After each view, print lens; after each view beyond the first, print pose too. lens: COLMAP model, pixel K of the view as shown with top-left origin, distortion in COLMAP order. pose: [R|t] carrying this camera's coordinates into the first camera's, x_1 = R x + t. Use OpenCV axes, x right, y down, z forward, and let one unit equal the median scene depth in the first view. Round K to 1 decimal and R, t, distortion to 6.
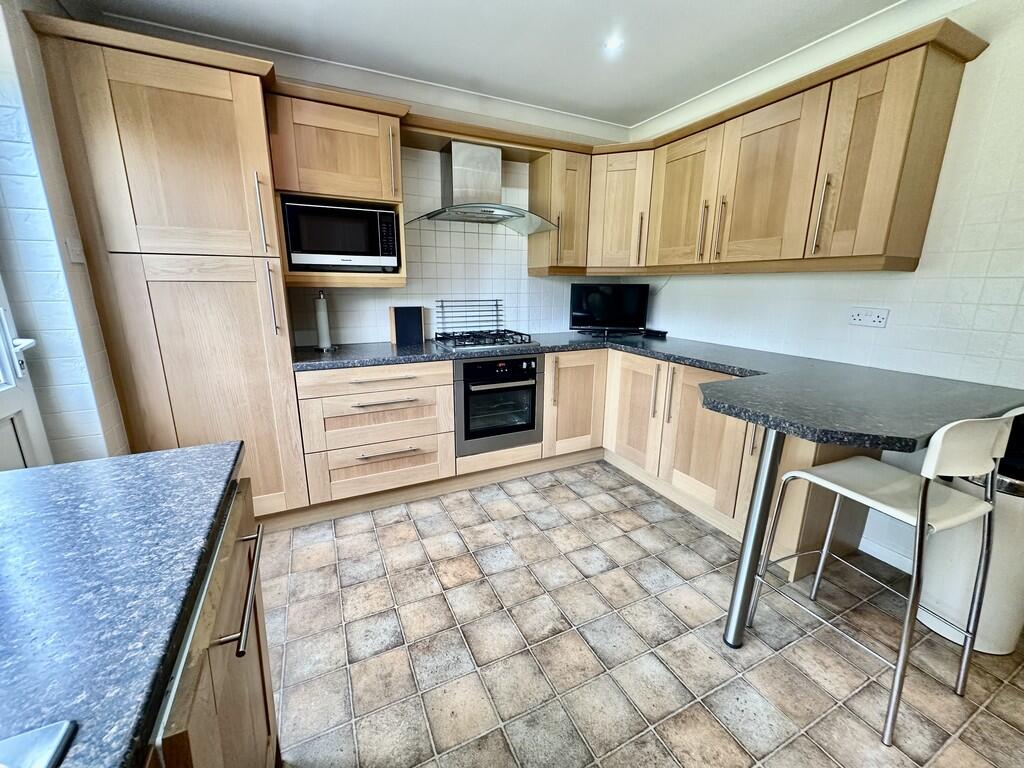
lens RADIAL K [[408.6, 0, 511.4], [0, 408.6, 381.0], [0, 0, 1]] dist [-0.001017, 0.000198]
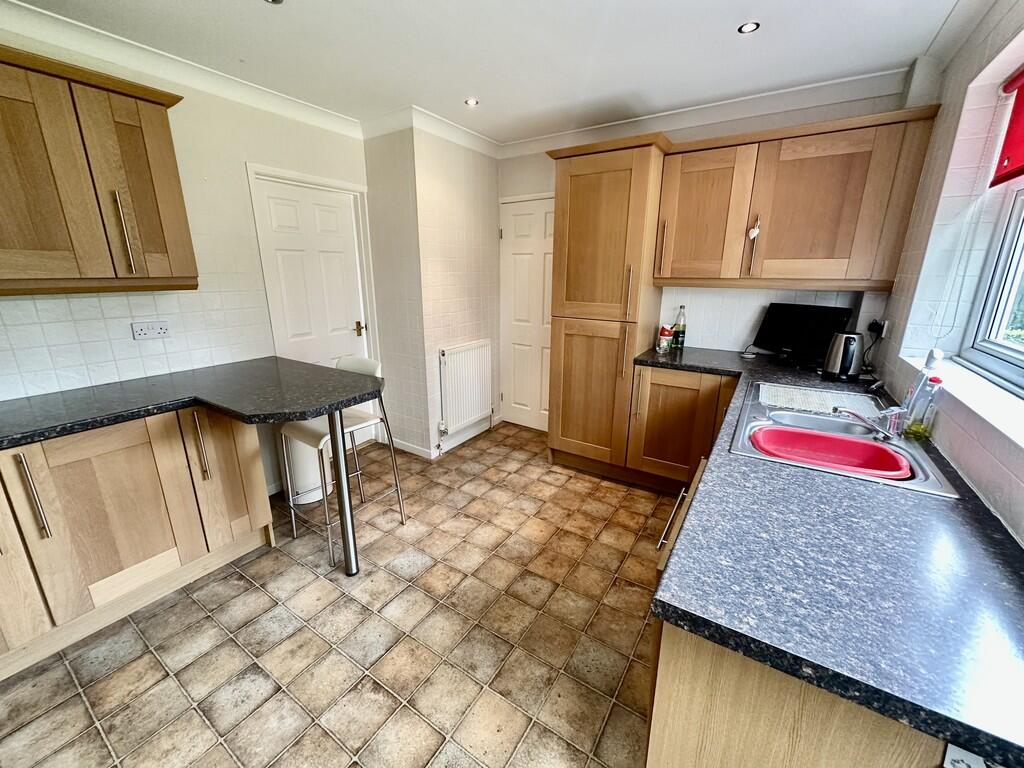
lens RADIAL K [[408.6, 0, 509.6], [0, 408.6, 381.3], [0, 0, 1]] dist [-0.001017, 0.000198]
pose [[-0.511334, -0.230634, 0.827856, -0.469392], [0.196915, 0.906242, 0.374099, -0.223103], [-0.836518, 0.354307, -0.417977, 0.627148]]
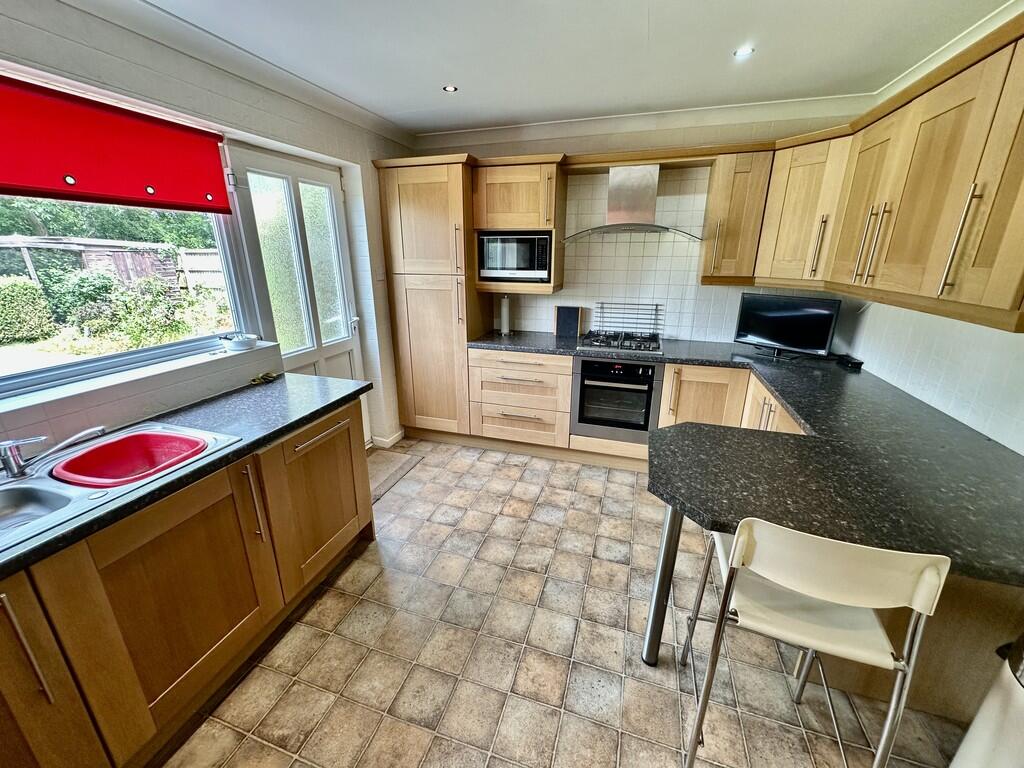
lens RADIAL K [[408.6, 0, 512.4], [0, 408.6, 381.7], [0, 0, 1]] dist [-0.001017, 0.000198]
pose [[0.724382, 0.204082, -0.658499, 0.580747], [-0.156171, 0.978925, 0.131593, -0.115211], [0.671477, 0.007515, 0.740988, -0.036068]]
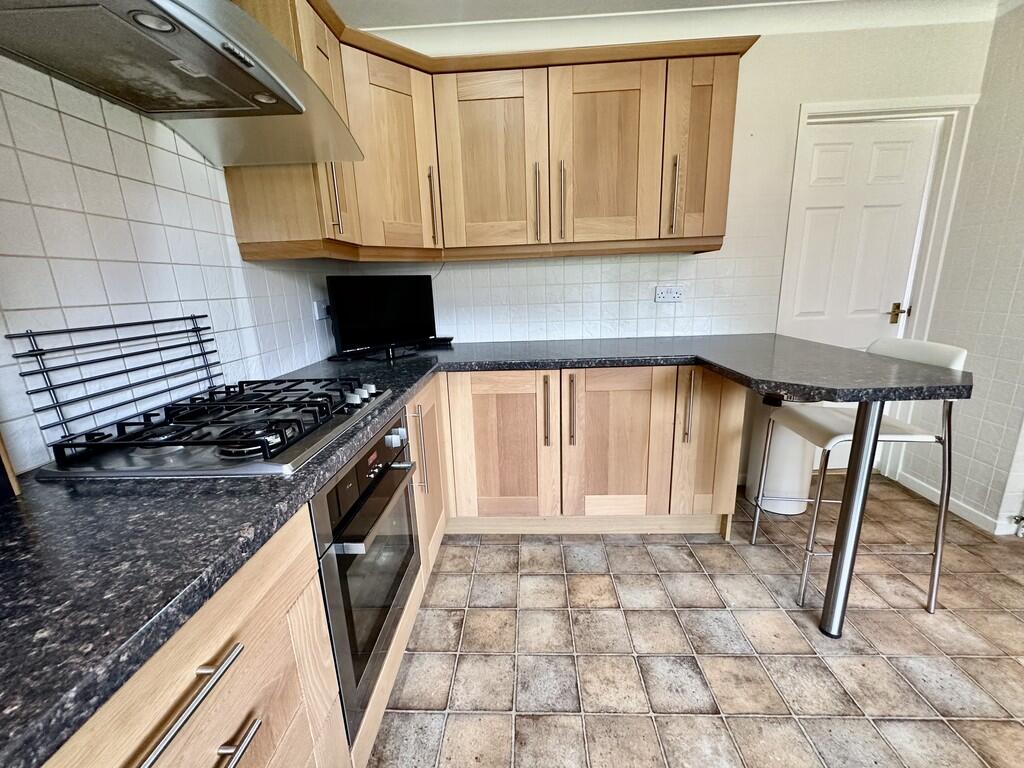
lens RADIAL K [[408.6, 0, 511.1], [0, 408.6, 381.3], [0, 0, 1]] dist [-0.001017, 0.000198]
pose [[0.473437, -0.227547, 0.850929, -0.334619], [0.242388, 0.962415, 0.122501, -0.149937], [-0.846821, 0.148258, 0.510797, 0.730203]]
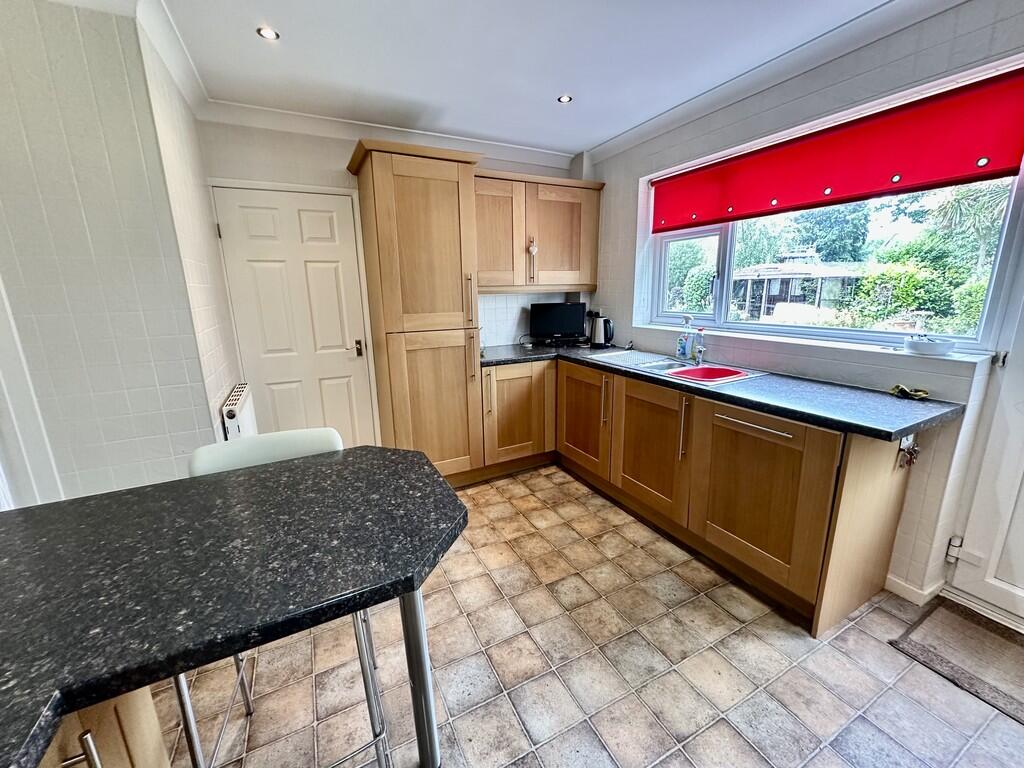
lens RADIAL K [[408.6, 0, 509.5], [0, 408.6, 382.3], [0, 0, 1]] dist [-0.001017, 0.000198]
pose [[-0.999811, 0.017235, -0.009049, 0.262795], [0.011366, 0.894246, 0.447431, -0.271744], [0.015804, 0.447244, -0.894273, 0.954720]]
